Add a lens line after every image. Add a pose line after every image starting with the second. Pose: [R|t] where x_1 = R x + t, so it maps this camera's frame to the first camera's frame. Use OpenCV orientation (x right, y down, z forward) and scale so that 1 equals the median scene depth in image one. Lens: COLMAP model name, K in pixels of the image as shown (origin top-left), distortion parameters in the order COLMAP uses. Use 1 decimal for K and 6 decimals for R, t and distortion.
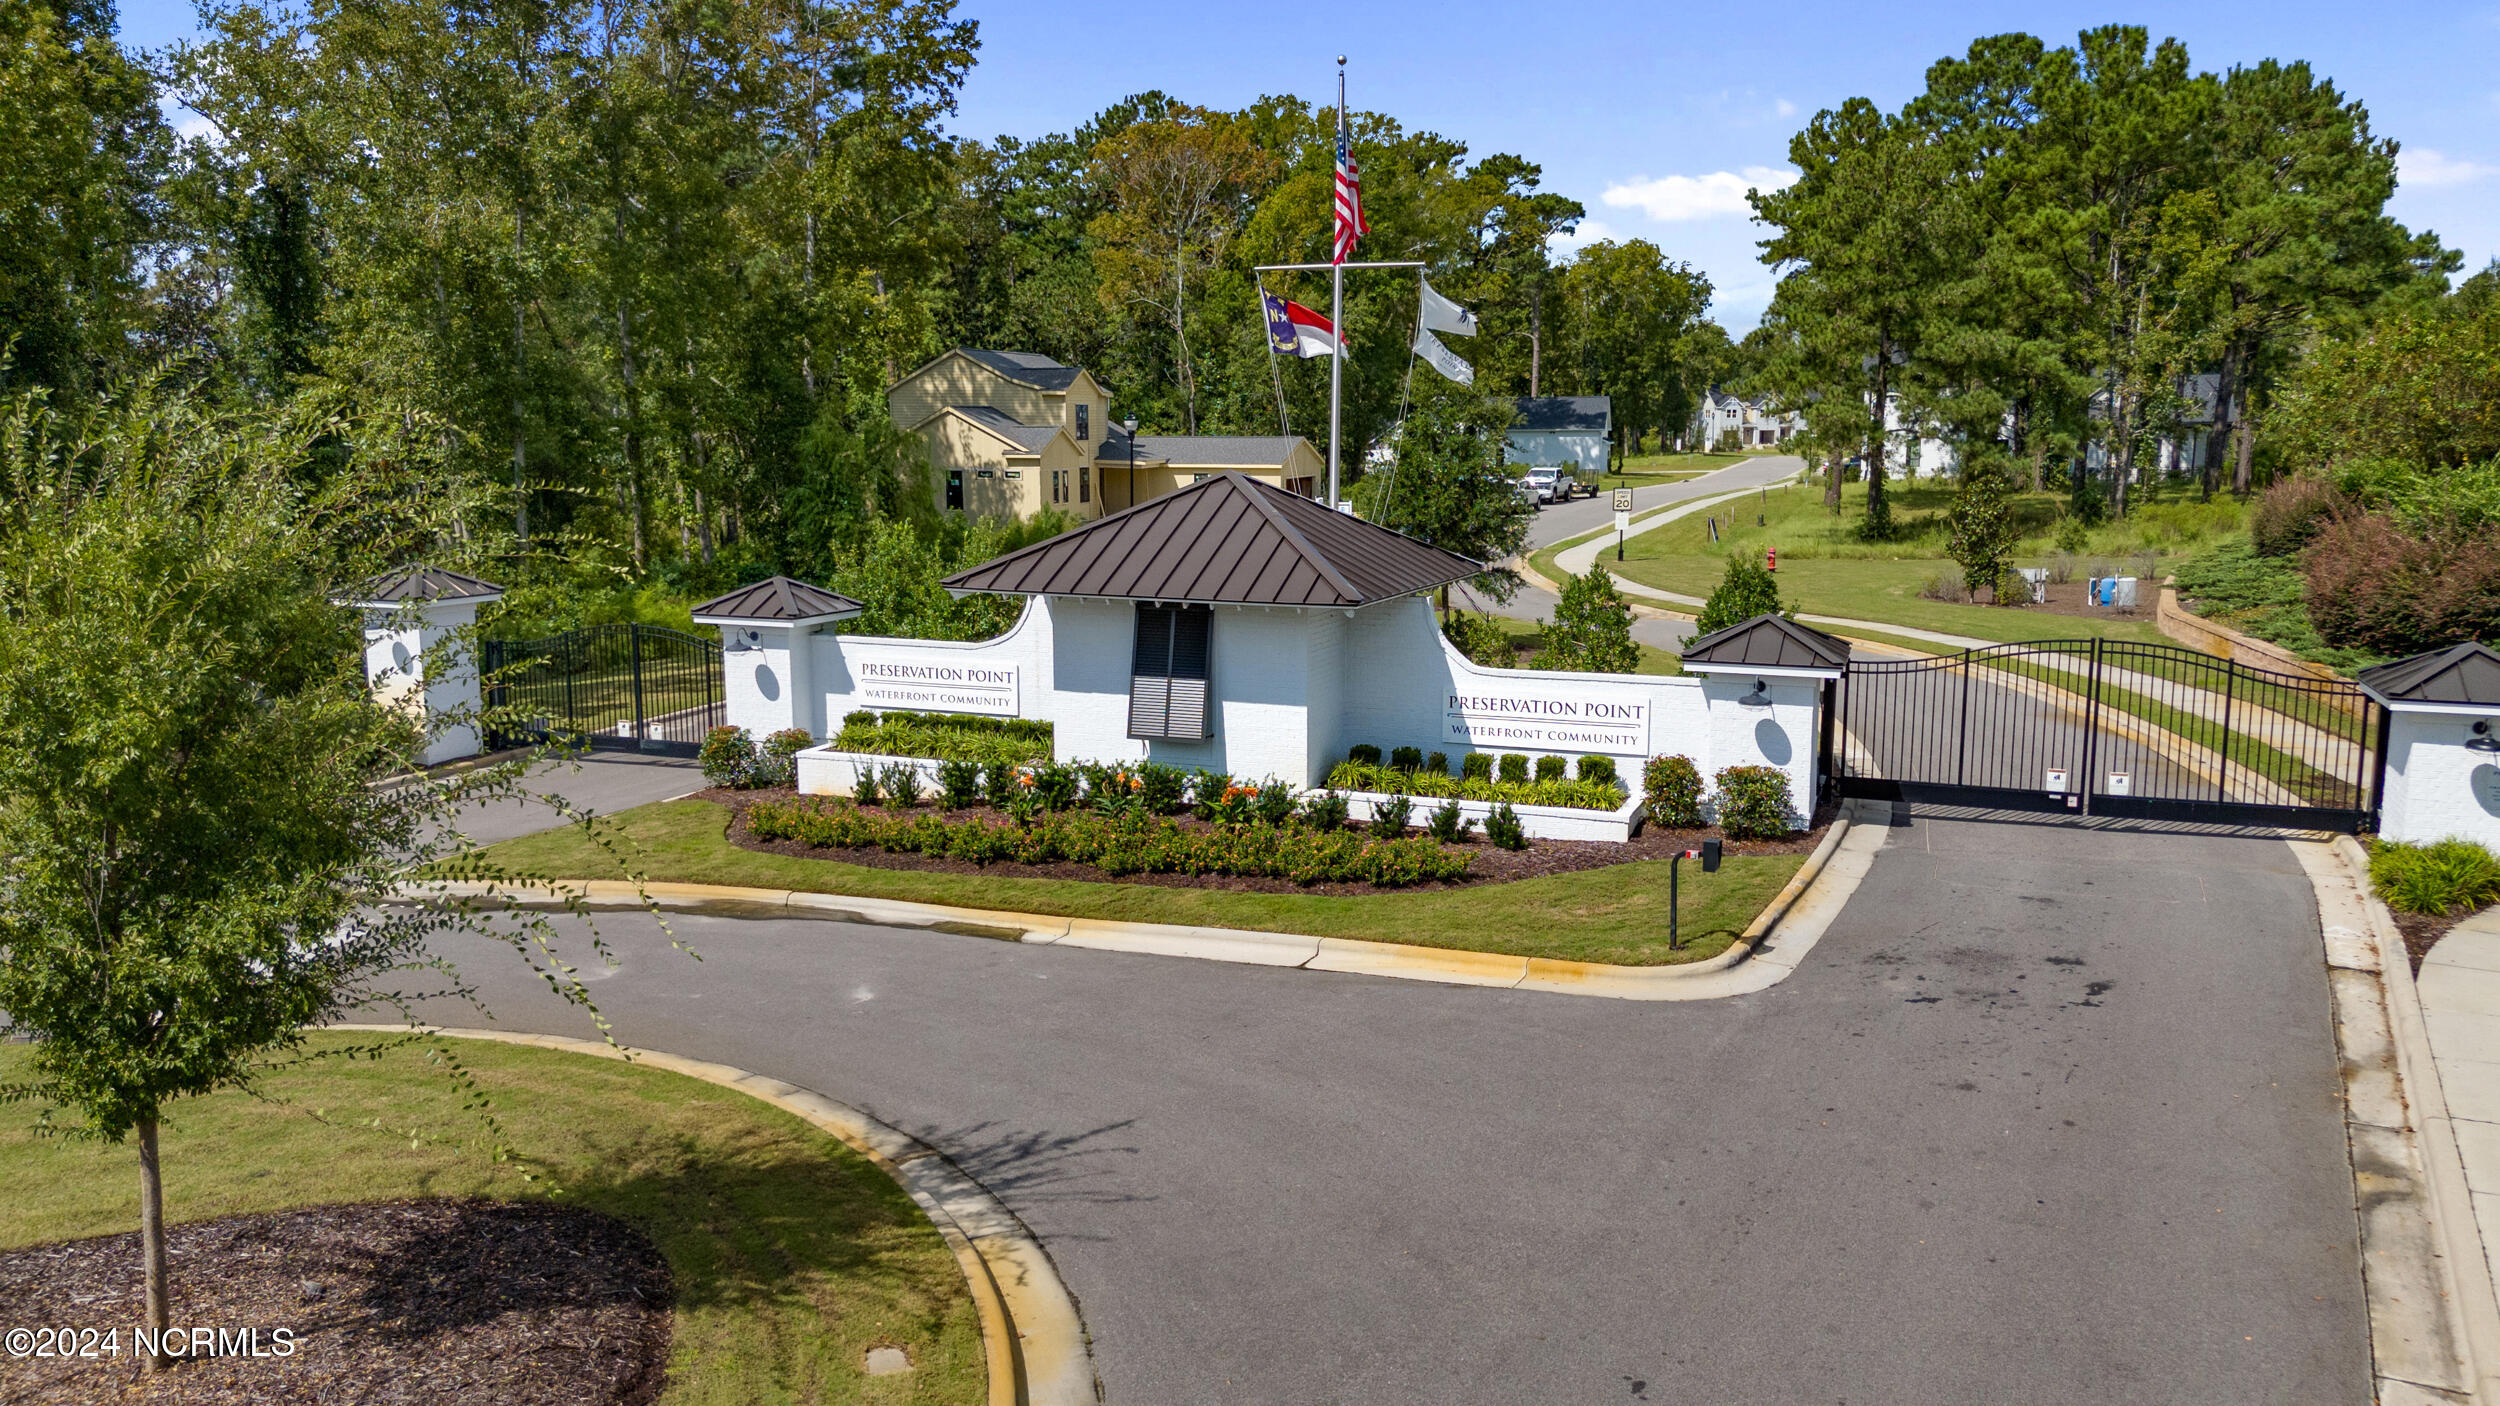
lens RADIAL K [[1806.8, 0, 1250.0], [0, 1806.8, 703.0], [0, 0, 1]] dist [0.020169, 0.000883]
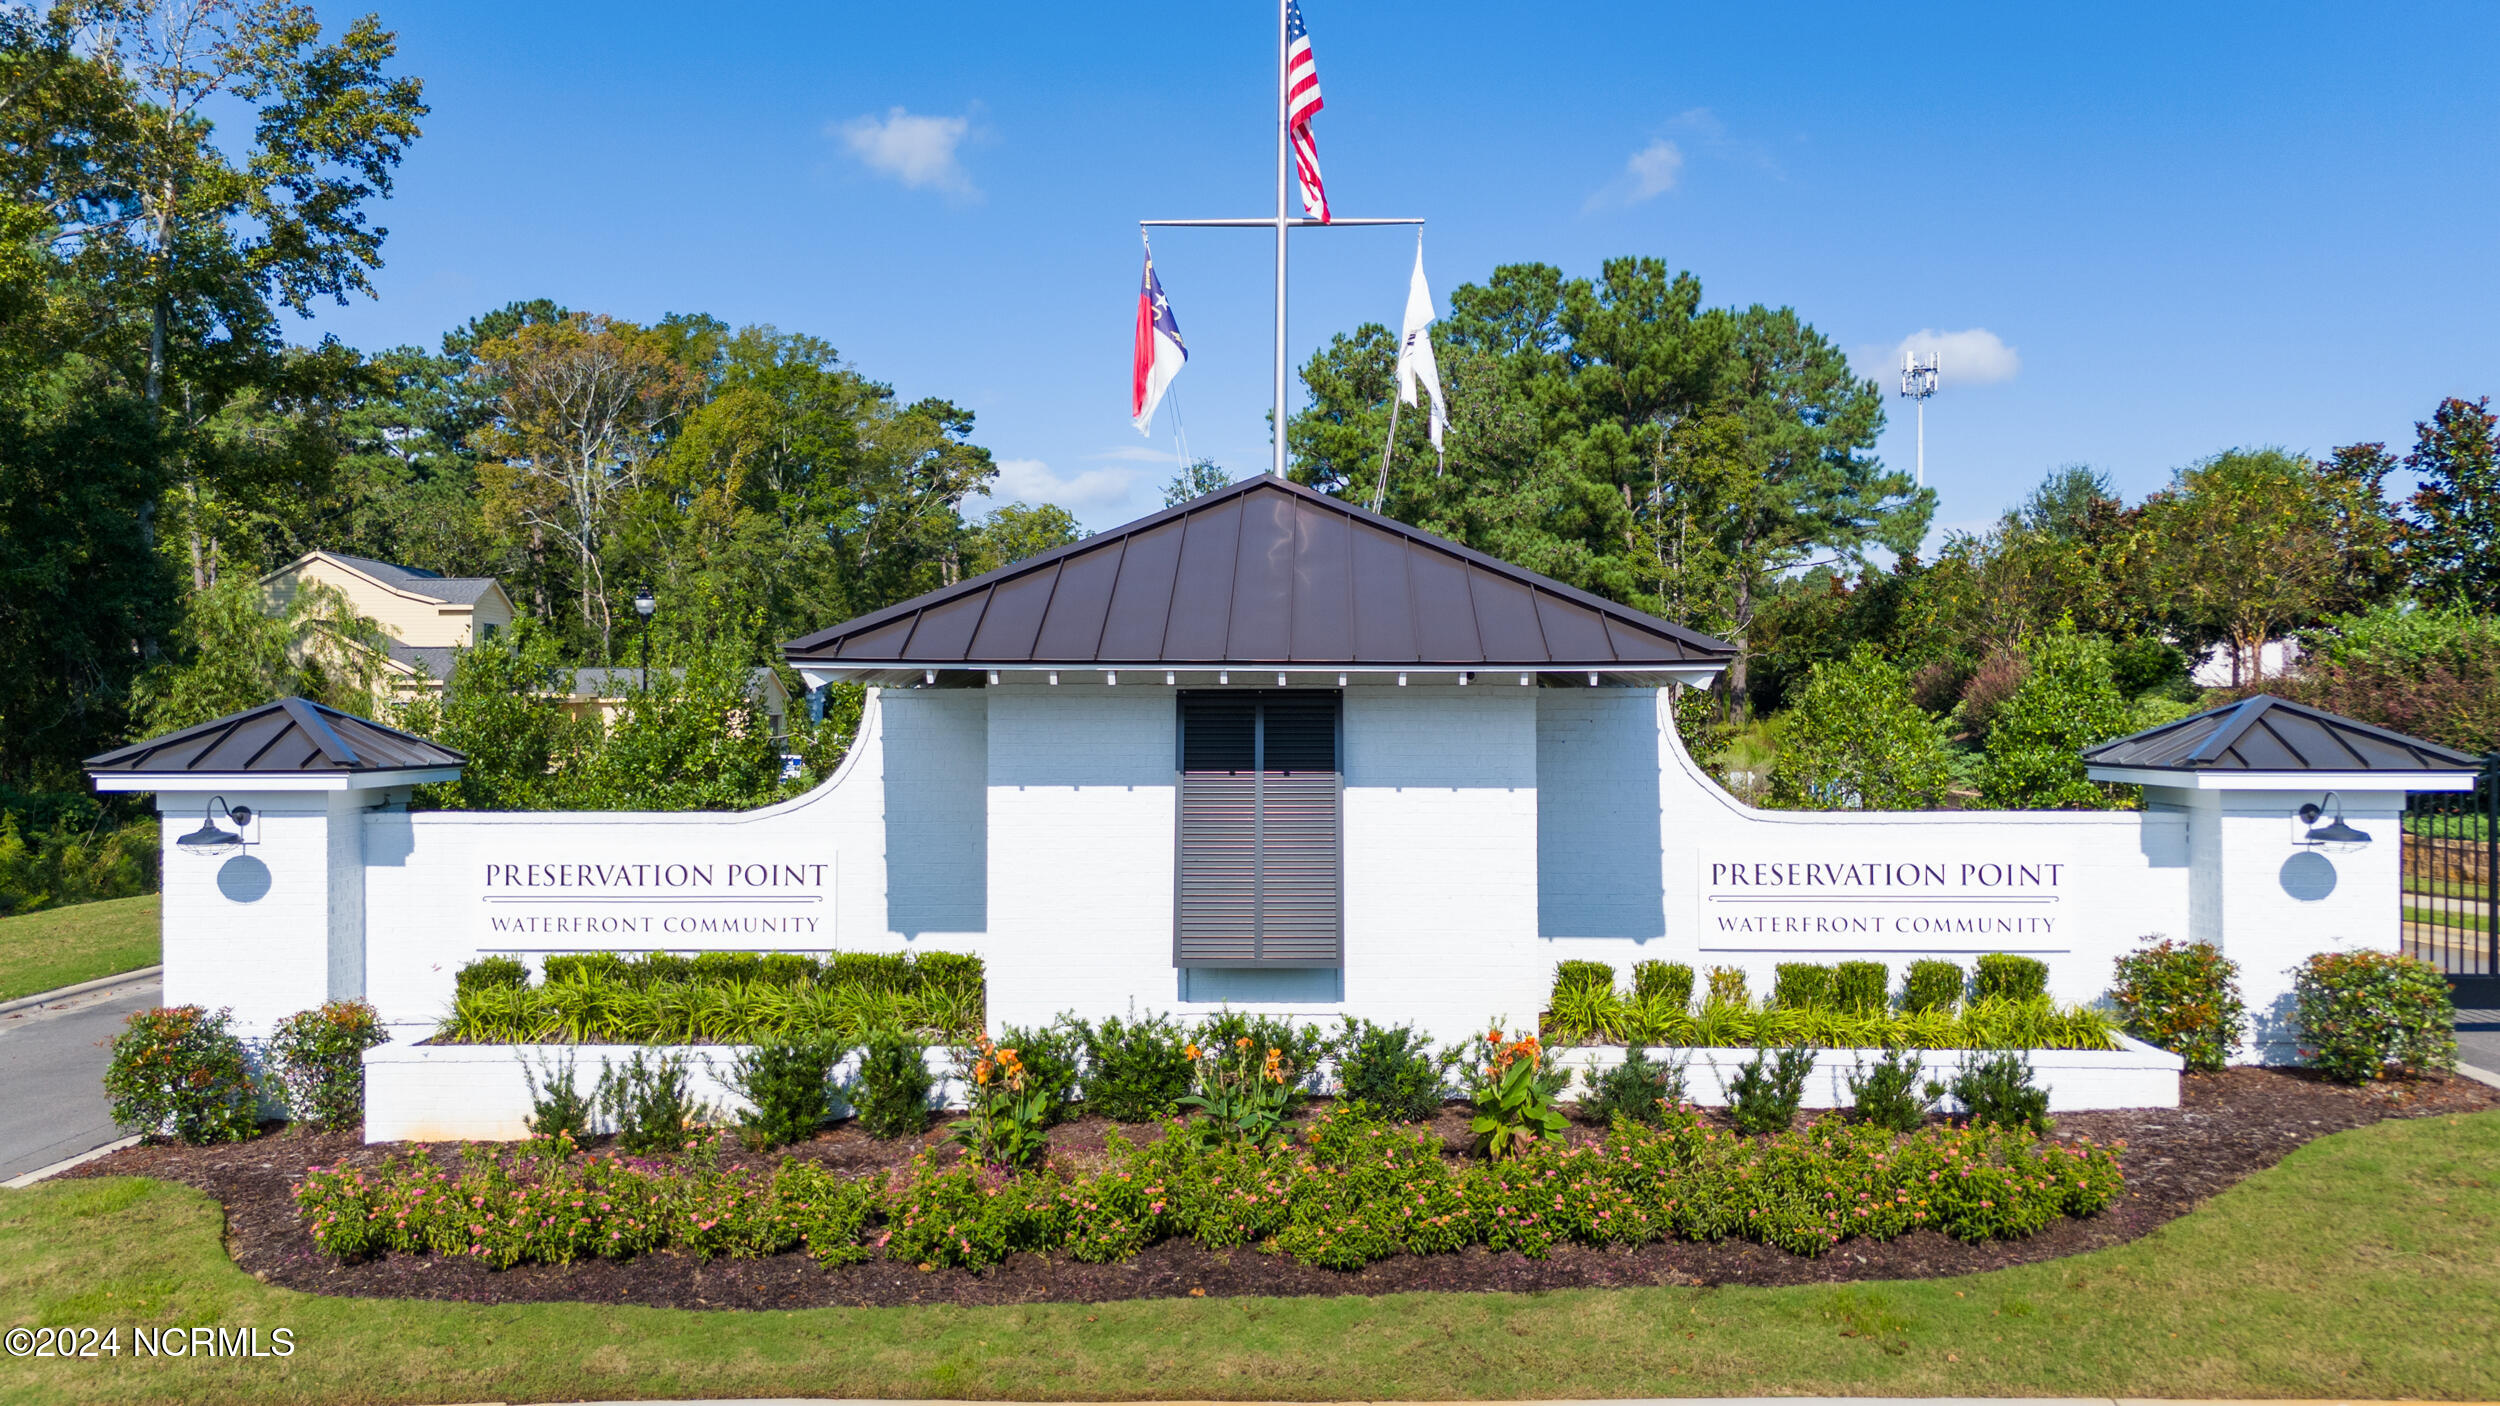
lens RADIAL K [[1806.8, 0, 1250.0], [0, 1806.8, 703.0], [0, 0, 1]] dist [0.020169, 0.000883]
pose [[0.938263, 0.000992, 0.345921, -0.185389], [0.051576, 0.988417, -0.142728, 0.015860], [-0.342056, 0.151758, 0.927344, 0.448292]]
